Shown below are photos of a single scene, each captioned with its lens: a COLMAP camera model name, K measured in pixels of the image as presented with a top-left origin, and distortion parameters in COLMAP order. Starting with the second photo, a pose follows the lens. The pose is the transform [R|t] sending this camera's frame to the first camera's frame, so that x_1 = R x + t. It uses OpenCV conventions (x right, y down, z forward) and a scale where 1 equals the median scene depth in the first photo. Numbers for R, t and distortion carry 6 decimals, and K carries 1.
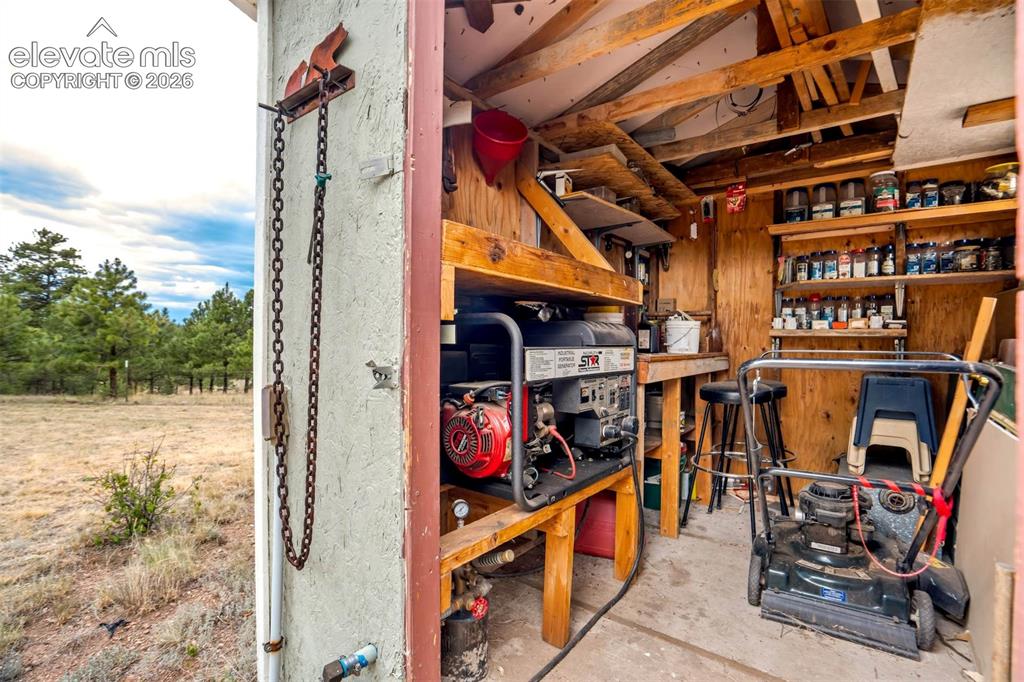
lens RADIAL K [[482.4, 0, 512.5], [0, 482.4, 338.7], [0, 0, 1]] dist [-0.017159, 0.006406]
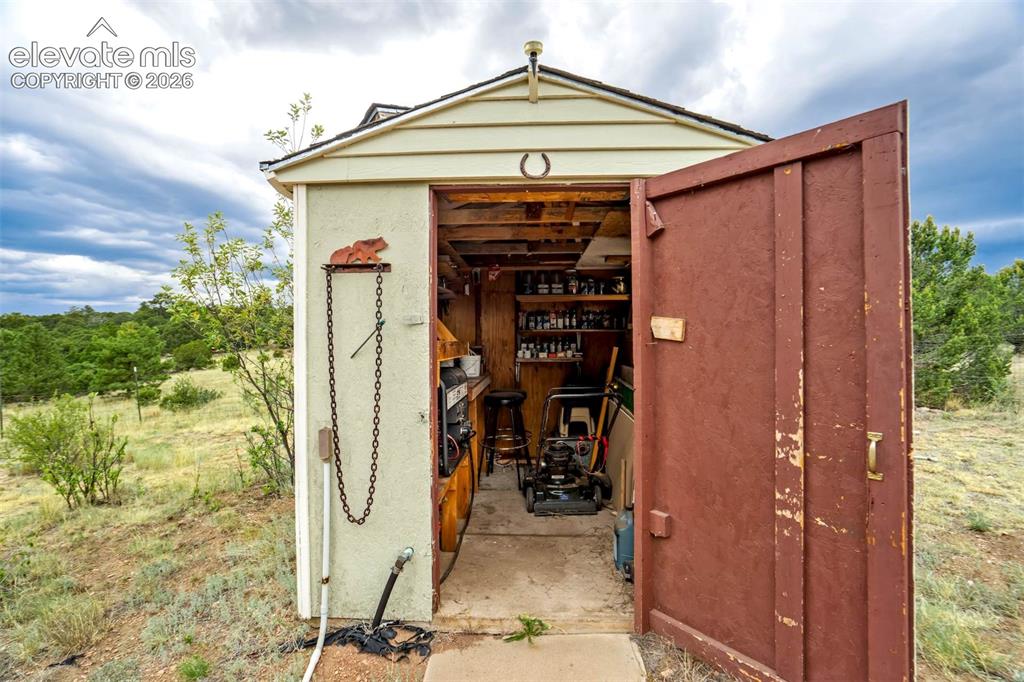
lens RADIAL K [[482.4, 0, 516.6], [0, 482.4, 340.7], [0, 0, 1]] dist [-0.017159, 0.006406]
pose [[0.826828, -0.019496, 0.562117, -0.431533], [0.015633, 0.999810, 0.011681, -0.109478], [-0.562238, -0.000871, 0.826975, -0.397687]]
